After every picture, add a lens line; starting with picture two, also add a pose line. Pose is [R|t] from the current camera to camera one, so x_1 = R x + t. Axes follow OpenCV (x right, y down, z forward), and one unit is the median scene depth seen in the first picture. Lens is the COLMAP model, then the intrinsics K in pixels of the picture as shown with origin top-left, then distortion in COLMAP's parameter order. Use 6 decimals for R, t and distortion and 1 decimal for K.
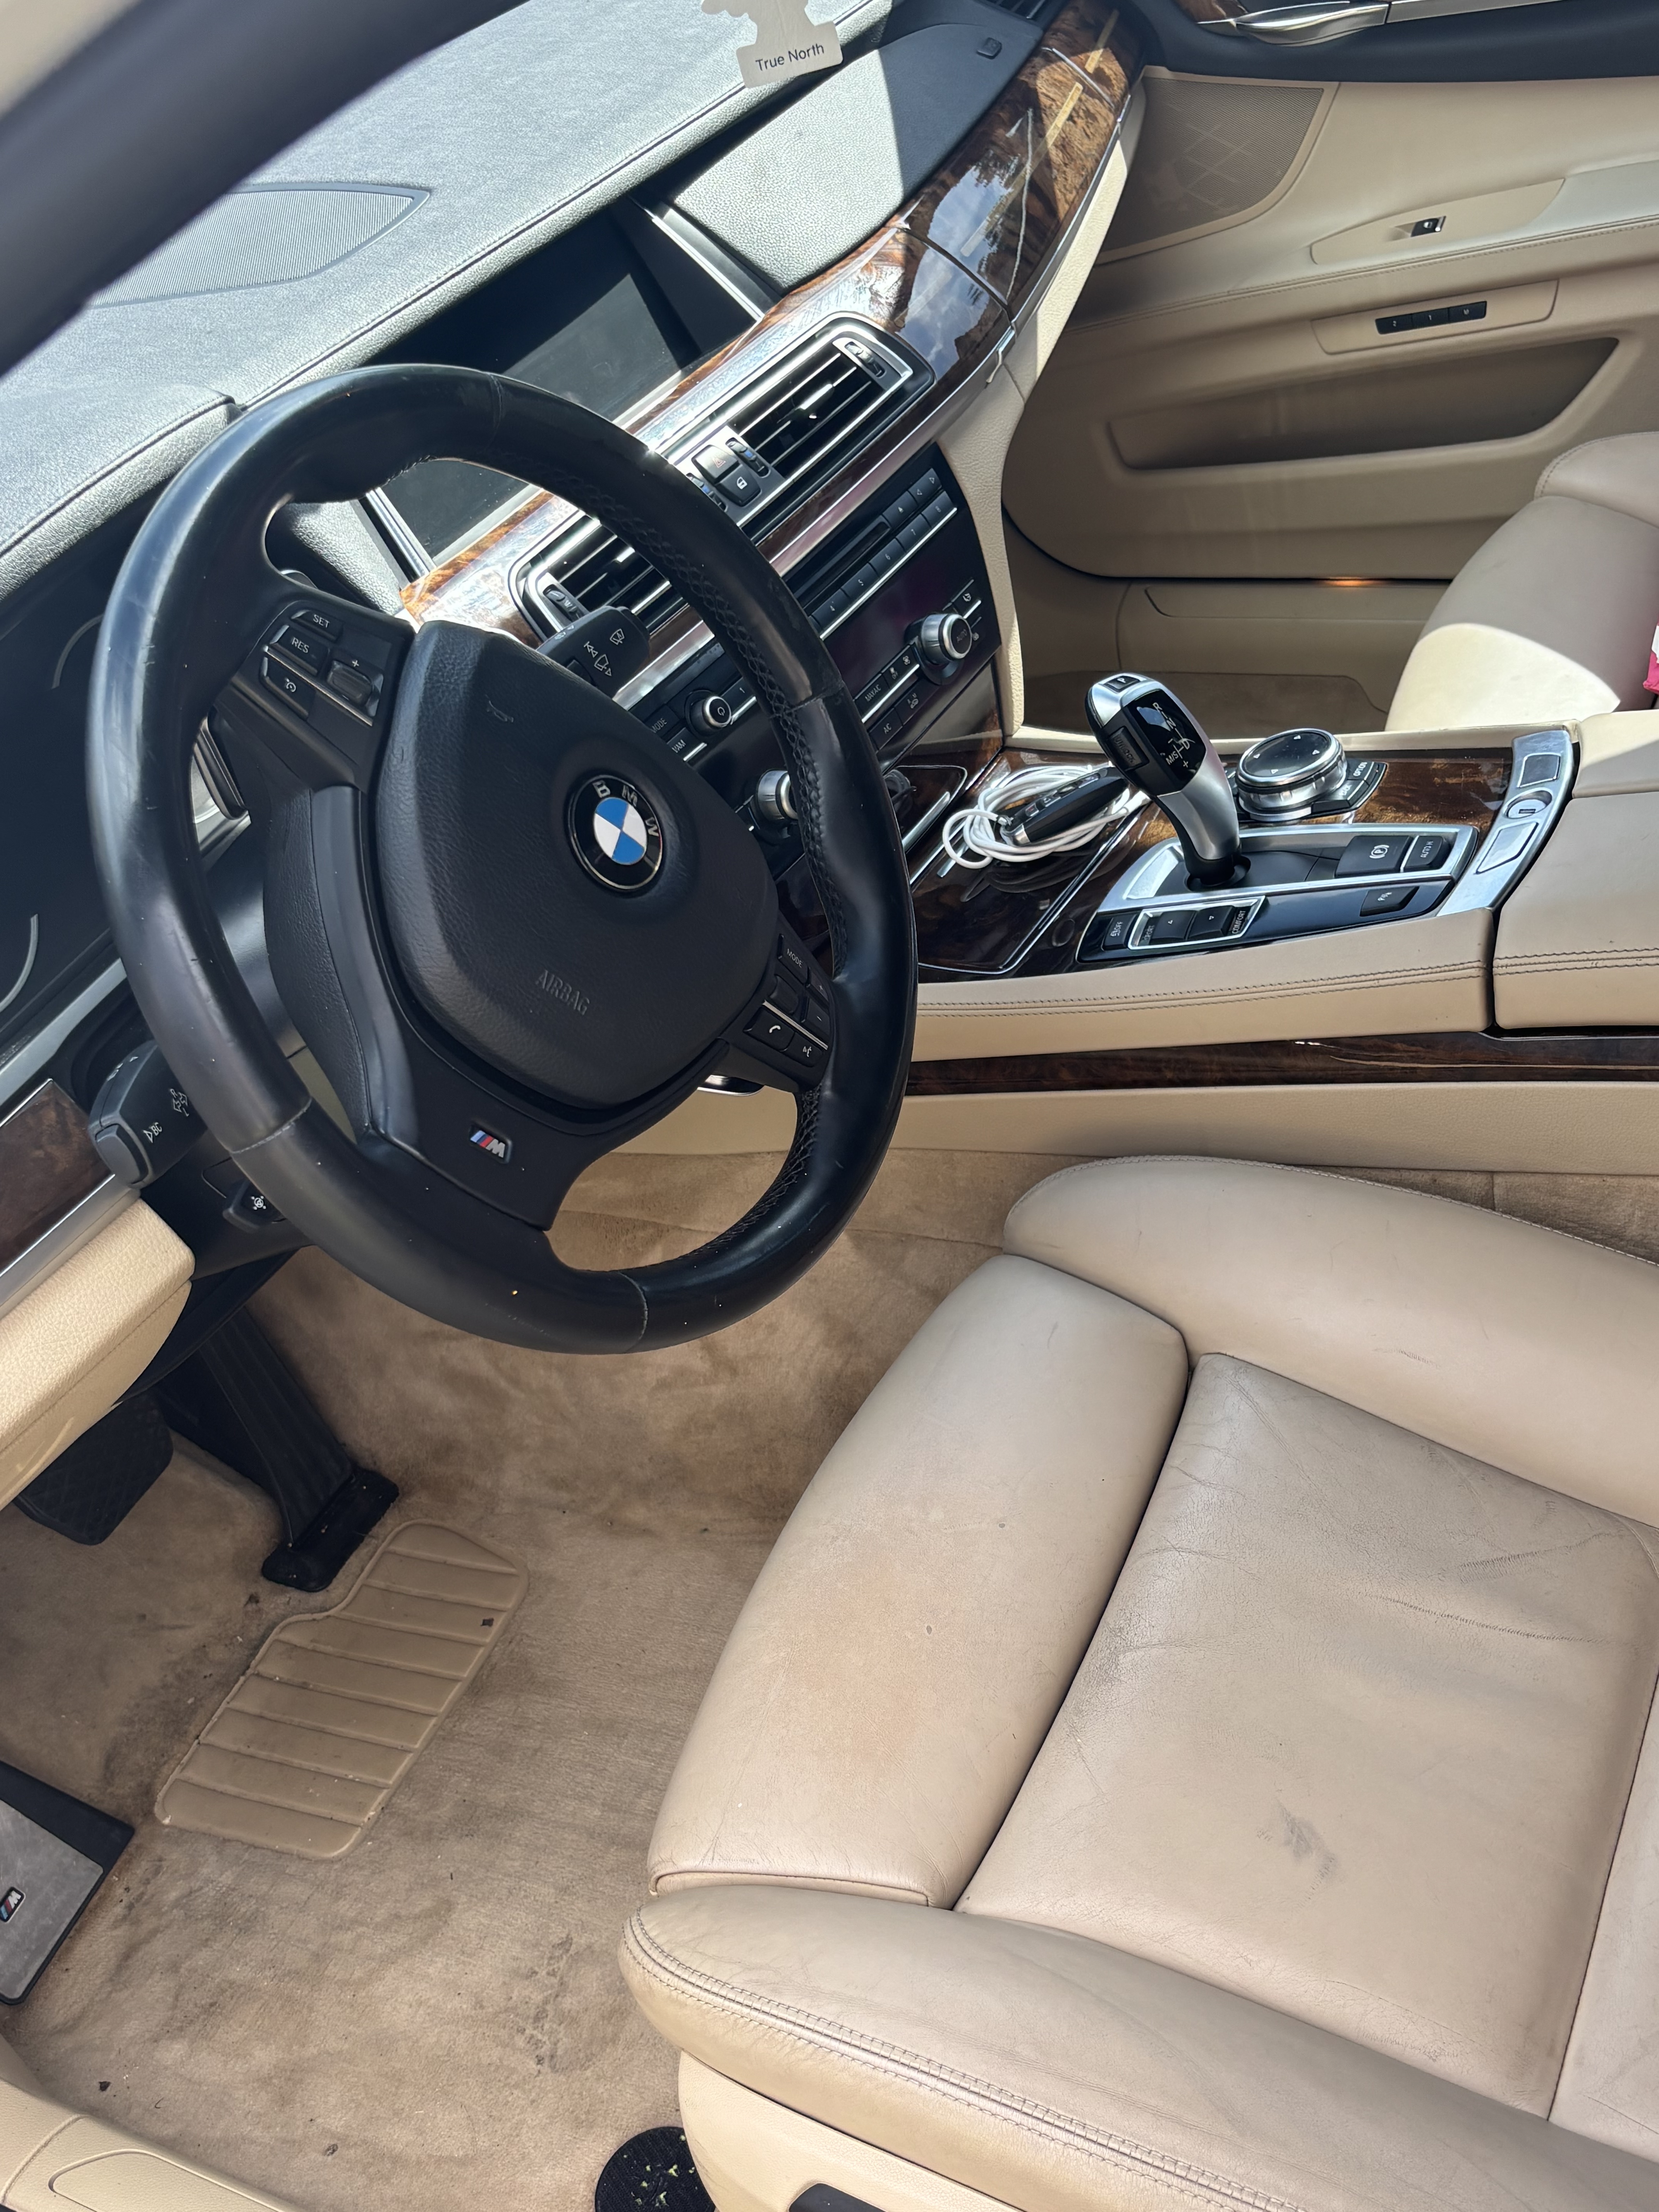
lens RADIAL K [[2250.5, 0, 831.9], [0, 2250.5, 1108.6], [0, 0, 1]] dist [-0.009812, 0.000000]
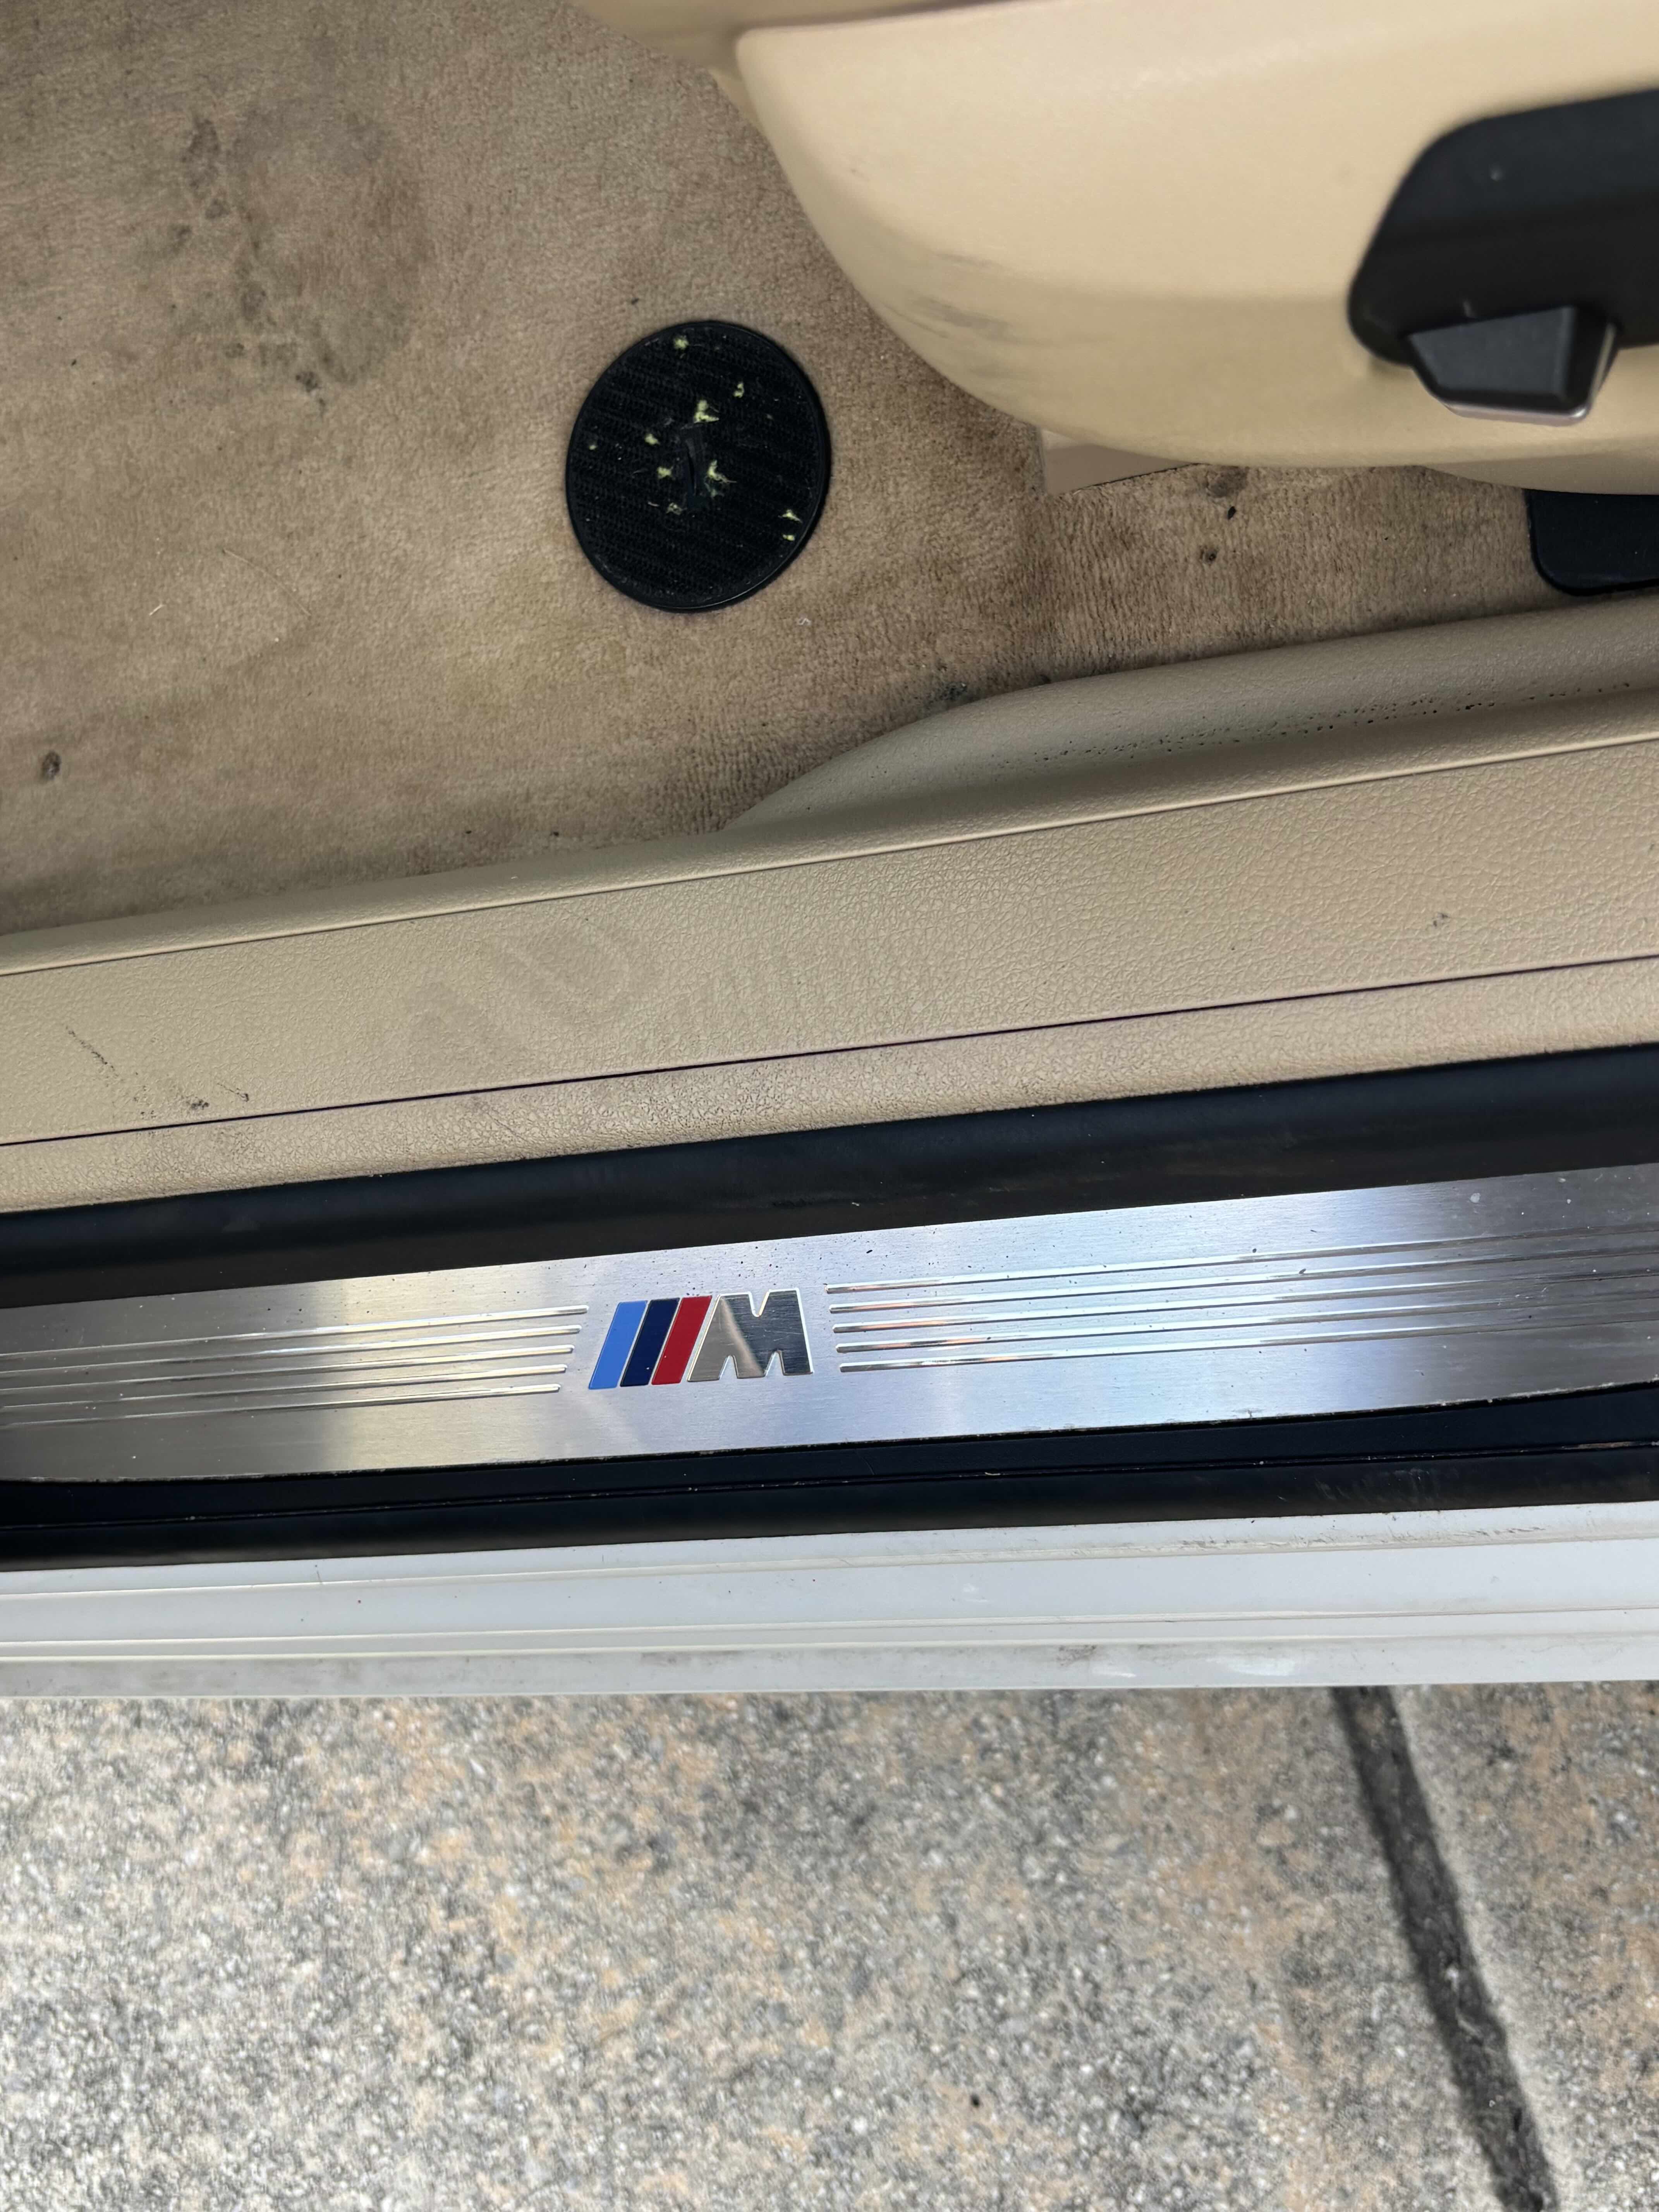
lens RADIAL K [[2250.5, 0, 832.5], [0, 2250.5, 1108.0], [0, 0, 1]] dist [-0.009812, 0.000000]
pose [[0.855170, -0.514600, -0.062223, -0.086886], [0.409443, 0.597001, 0.689888, 0.241988], [-0.317869, -0.615448, 0.721237, 0.549266]]
